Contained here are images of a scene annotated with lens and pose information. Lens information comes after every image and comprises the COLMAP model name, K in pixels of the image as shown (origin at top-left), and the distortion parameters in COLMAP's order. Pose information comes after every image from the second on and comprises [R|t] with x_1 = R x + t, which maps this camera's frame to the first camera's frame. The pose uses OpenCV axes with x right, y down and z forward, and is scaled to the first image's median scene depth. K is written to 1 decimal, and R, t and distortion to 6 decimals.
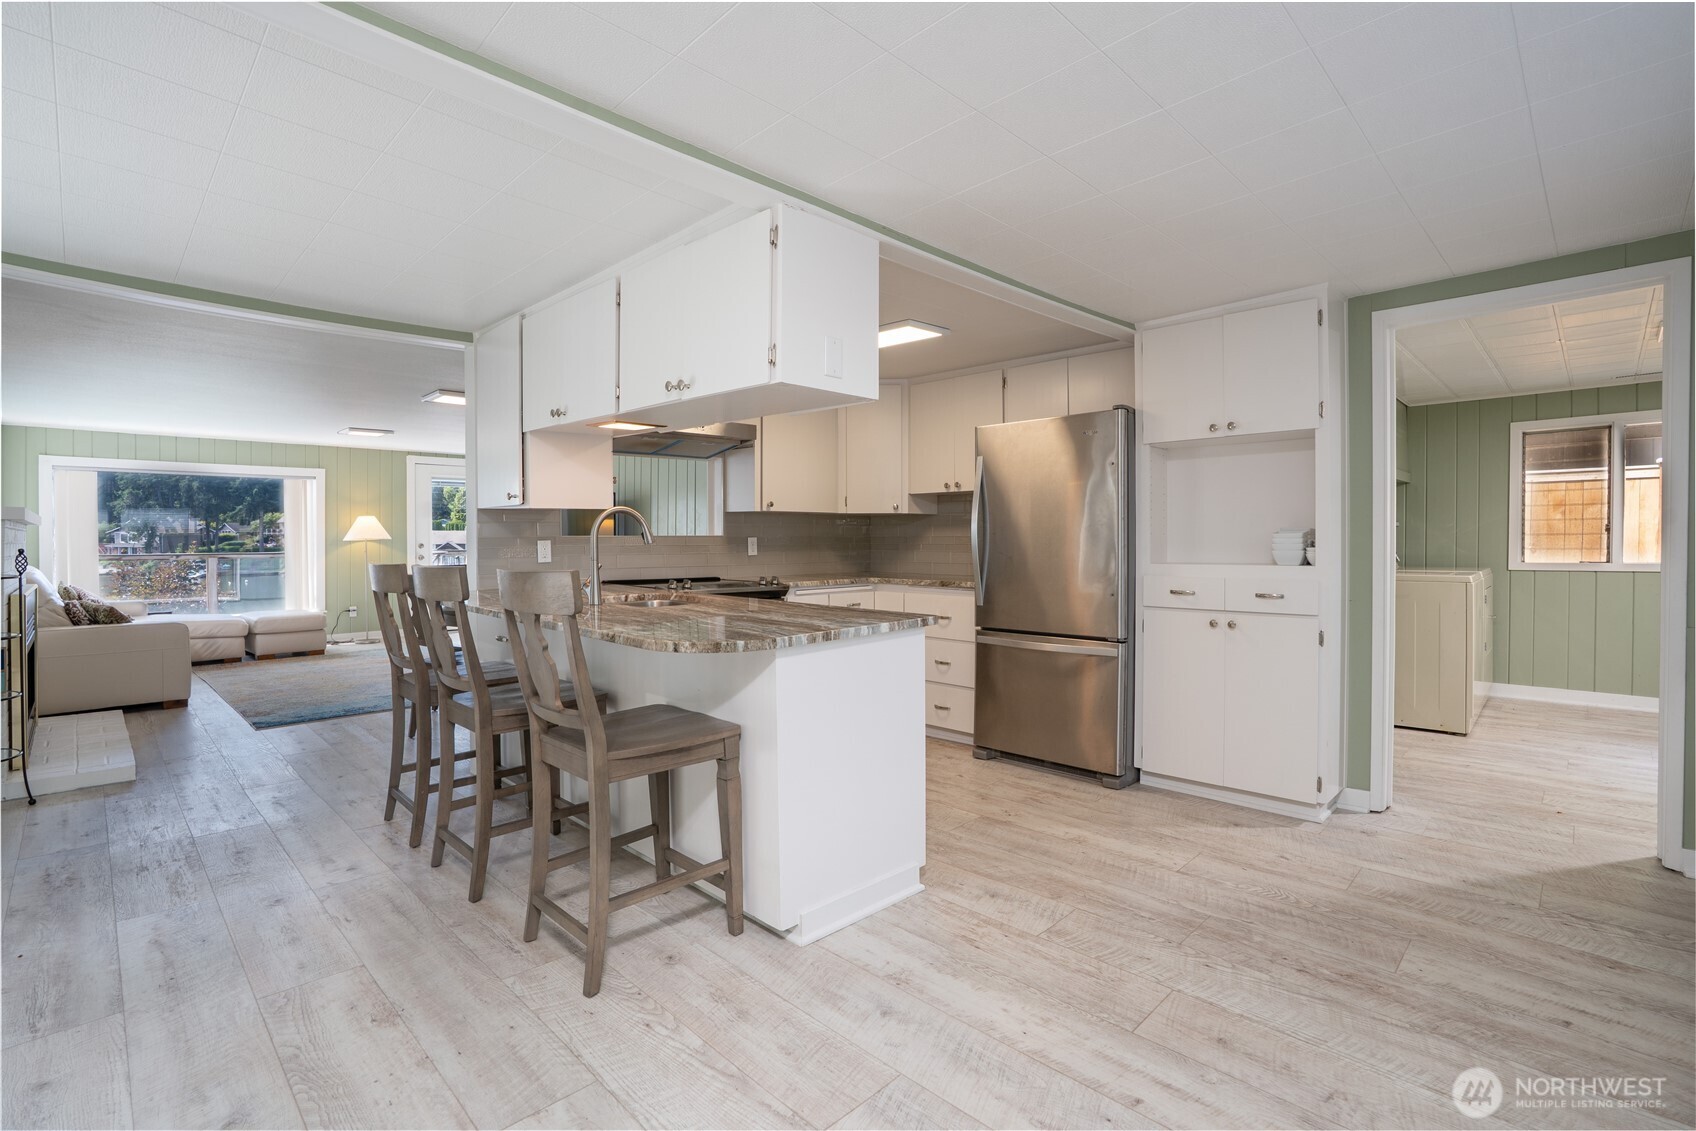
lens RADIAL K [[783.8, 0, 846.3], [0, 783.8, 550.1], [0, 0, 1]] dist [-0.050203, 0.012056]
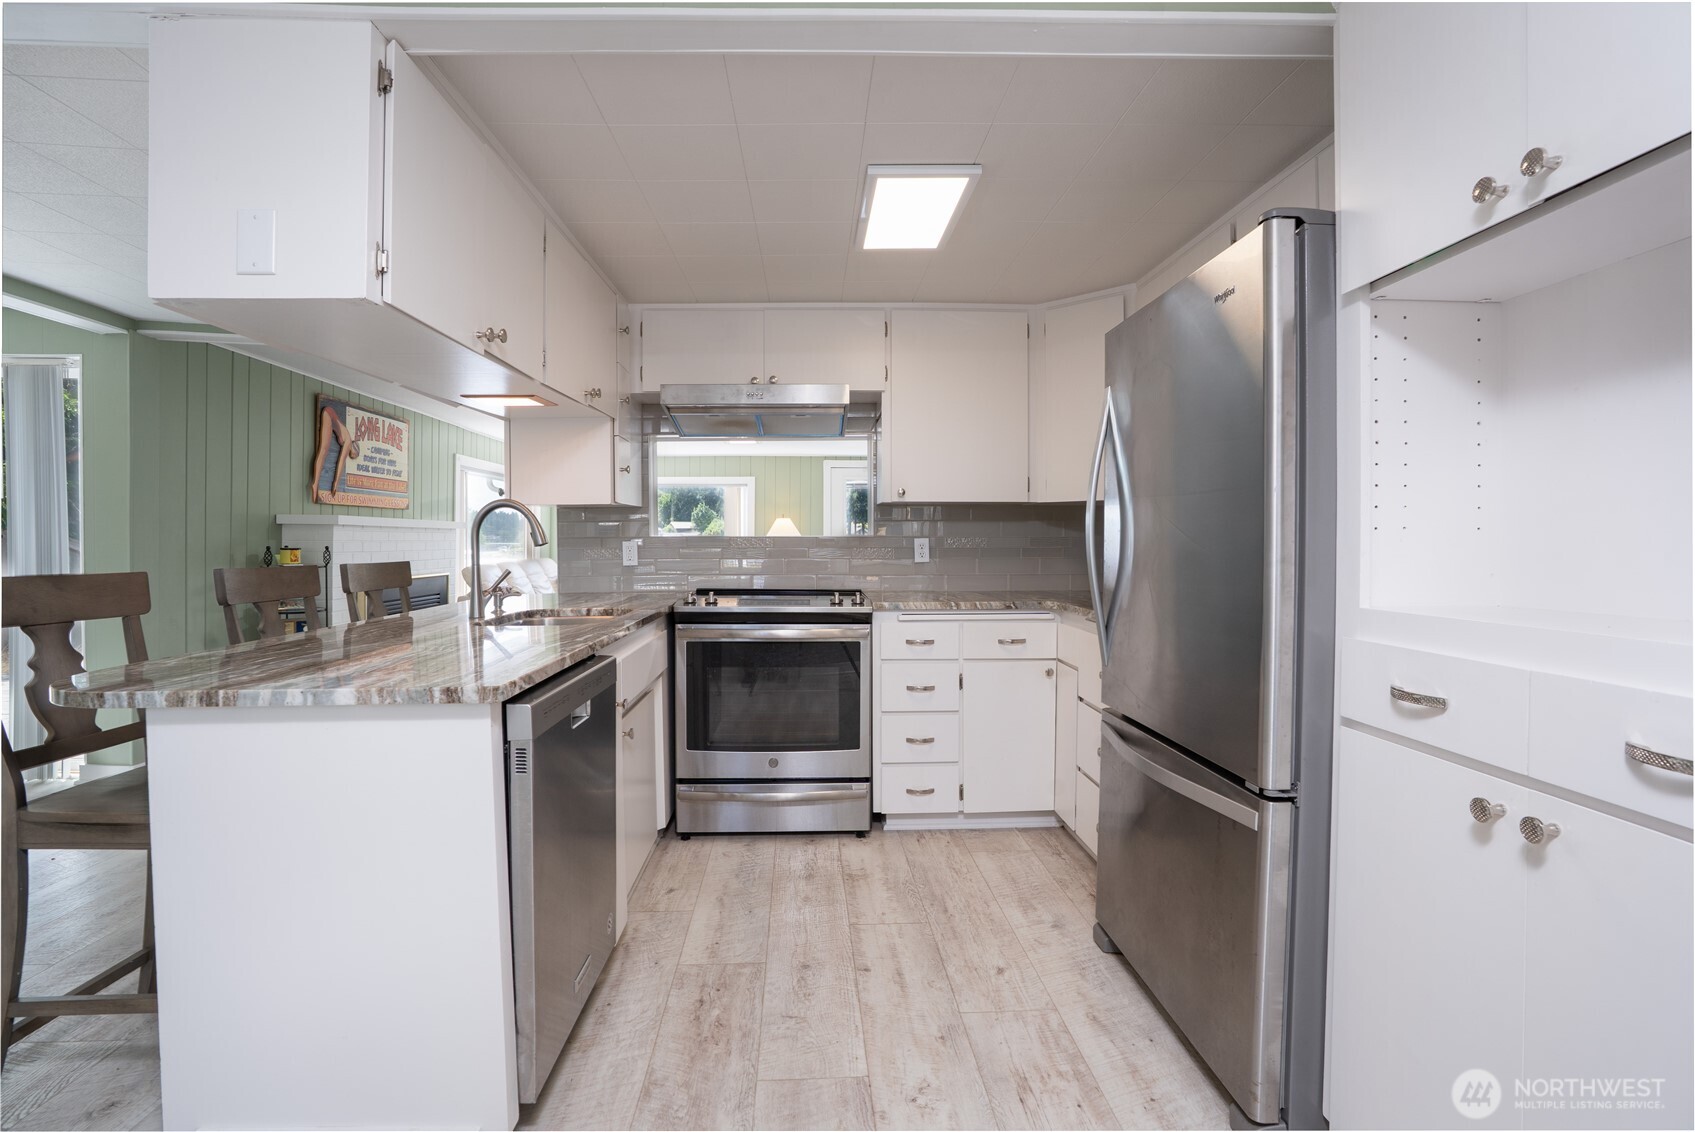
lens RADIAL K [[783.3, 0, 839.0], [0, 783.3, 551.6], [0, 0, 1]] dist [-0.050203, 0.012056]
pose [[0.735107, 0.012247, -0.677841, 0.340978], [-0.011677, 0.999917, 0.005402, -0.006503], [0.677851, 0.003945, 0.735189, 0.415086]]
